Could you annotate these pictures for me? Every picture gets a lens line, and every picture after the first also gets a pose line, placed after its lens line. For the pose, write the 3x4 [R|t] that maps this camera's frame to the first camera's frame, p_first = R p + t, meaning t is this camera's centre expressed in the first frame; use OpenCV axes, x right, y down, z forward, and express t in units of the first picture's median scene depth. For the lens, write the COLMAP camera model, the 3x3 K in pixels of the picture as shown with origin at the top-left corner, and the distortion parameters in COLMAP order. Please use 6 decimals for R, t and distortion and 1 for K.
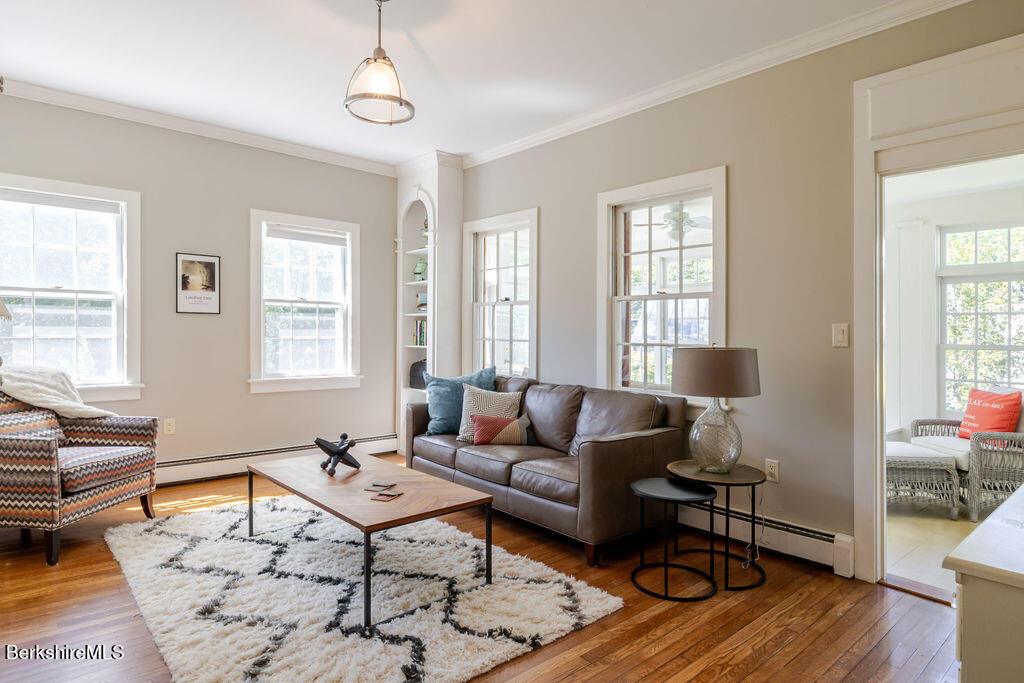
lens RADIAL K [[581.7, 0, 511.7], [0, 581.7, 330.5], [0, 0, 1]] dist [-0.007063, -0.001643]
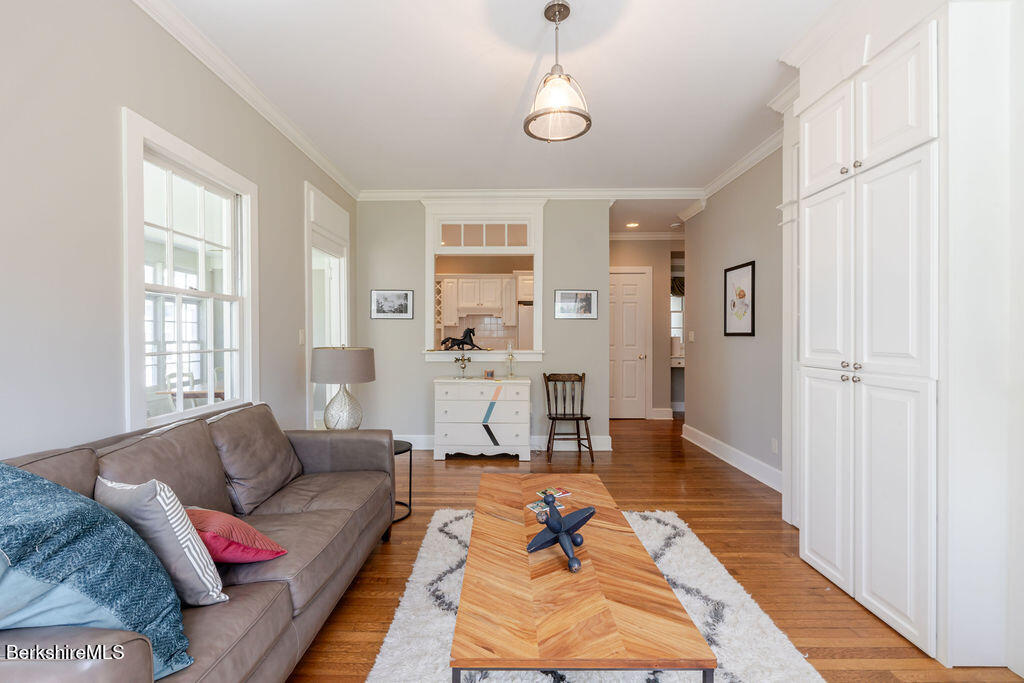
lens RADIAL K [[452.7, 0, 487.3], [0, 452.7, 333.6], [0, 0, 1]] dist [0.002092, 0.000212]
pose [[-0.727557, -0.006526, 0.686016, -0.555844], [-0.012184, 0.999920, -0.003410, -0.004882], [-0.685939, -0.010839, -0.727579, 1.346340]]
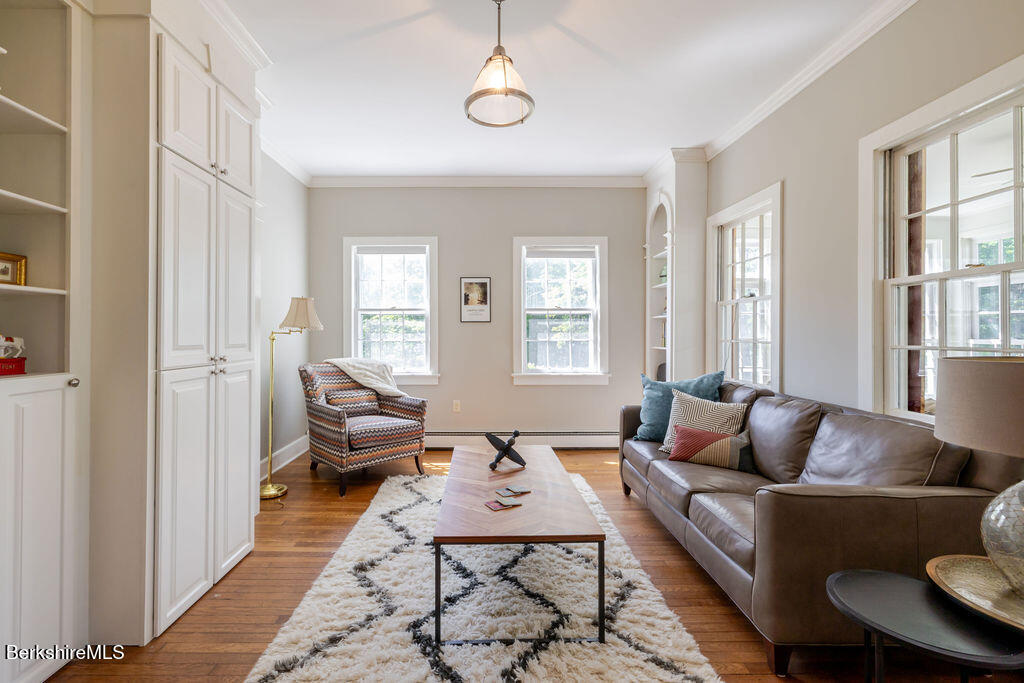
lens RADIAL K [[452.7, 0, 487.3], [0, 452.7, 333.6], [0, 0, 1]] dist [0.002092, 0.000212]
pose [[0.749535, -0.013739, -0.661822, 0.213555], [0.013481, 0.999894, -0.005489, 0.003834], [0.661827, -0.004808, 0.749641, 0.332143]]
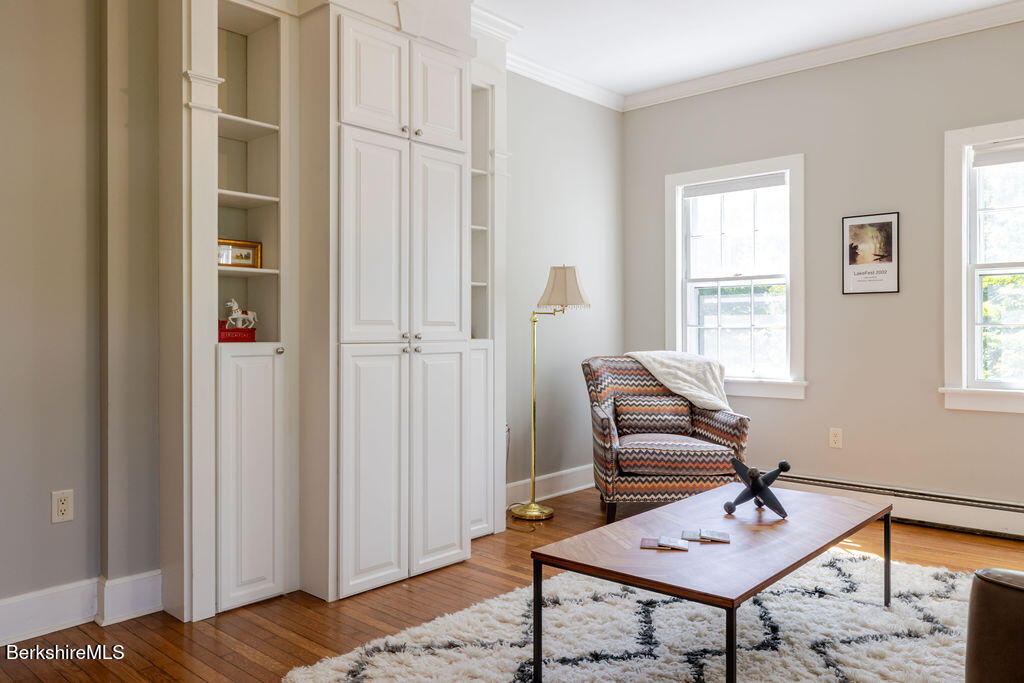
lens RADIAL K [[757.1, 0, 512.0], [0, 757.1, 341.5], [0, 0, 1]] dist [-0.007479, 0.000622]
pose [[0.118377, 0.000932, -0.992968, 0.502261], [0.007816, 0.999968, 0.001871, 0.036516], [0.992938, -0.007983, 0.118366, 0.571028]]
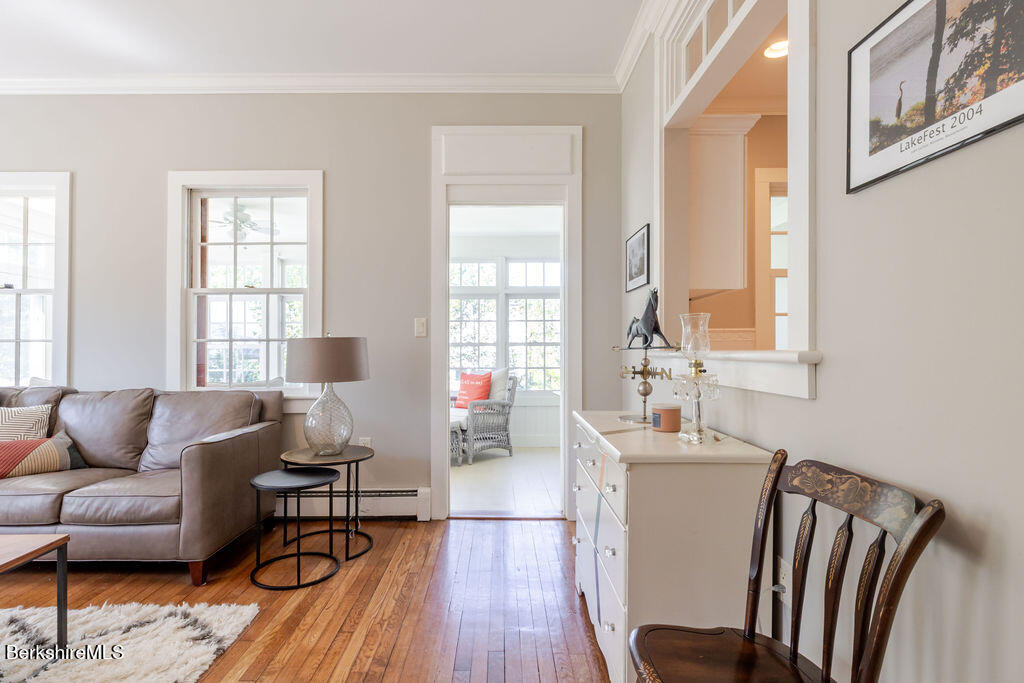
lens RADIAL K [[515.9, 0, 512.0], [0, 515.9, 341.5], [0, 0, 1]] dist [-0.005325, -0.000945]
pose [[0.654888, -0.007120, 0.755693, -0.122175], [0.008735, 0.999960, 0.001852, 0.032801], [-0.755676, 0.005388, 0.654924, 0.112428]]
